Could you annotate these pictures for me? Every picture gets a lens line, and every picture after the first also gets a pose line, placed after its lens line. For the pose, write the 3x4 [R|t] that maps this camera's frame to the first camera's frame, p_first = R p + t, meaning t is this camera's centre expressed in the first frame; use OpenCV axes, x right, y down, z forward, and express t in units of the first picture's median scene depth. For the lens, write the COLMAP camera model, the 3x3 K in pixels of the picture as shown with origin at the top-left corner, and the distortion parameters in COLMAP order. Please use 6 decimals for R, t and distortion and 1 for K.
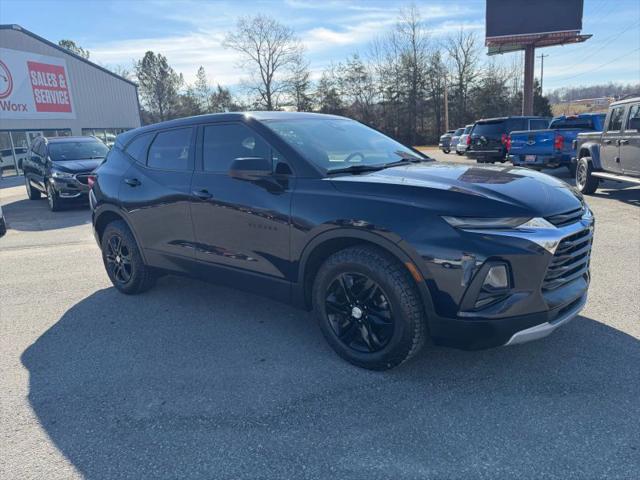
lens RADIAL K [[449.1, 0, 318.7], [0, 449.1, 241.7], [0, 0, 1]] dist [0.034710, -0.045277]
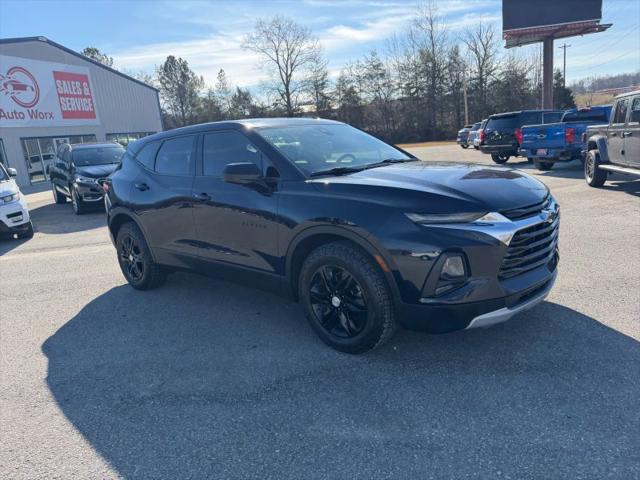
lens RADIAL K [[449.1, 0, 322.4], [0, 449.1, 238.5], [0, 0, 1]] dist [0.034710, -0.045277]
pose [[0.998891, -0.018001, -0.043514, 0.008794], [0.017904, 0.999836, -0.002628, 0.000412], [0.043555, 0.001846, 0.999049, -0.008638]]
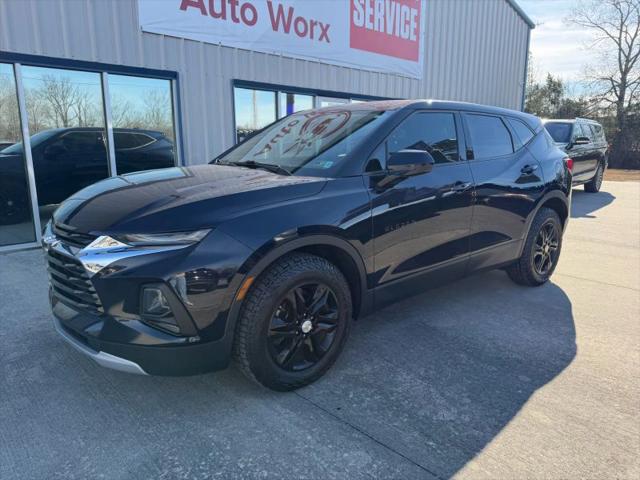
lens RADIAL K [[449.1, 0, 320.3], [0, 449.1, 231.9], [0, 0, 1]] dist [0.034710, -0.045277]
pose [[0.841382, 0.150131, -0.519169, -0.266283], [-0.167081, 0.985839, 0.014304, -0.083606], [0.513965, 0.074708, 0.854552, 0.423230]]
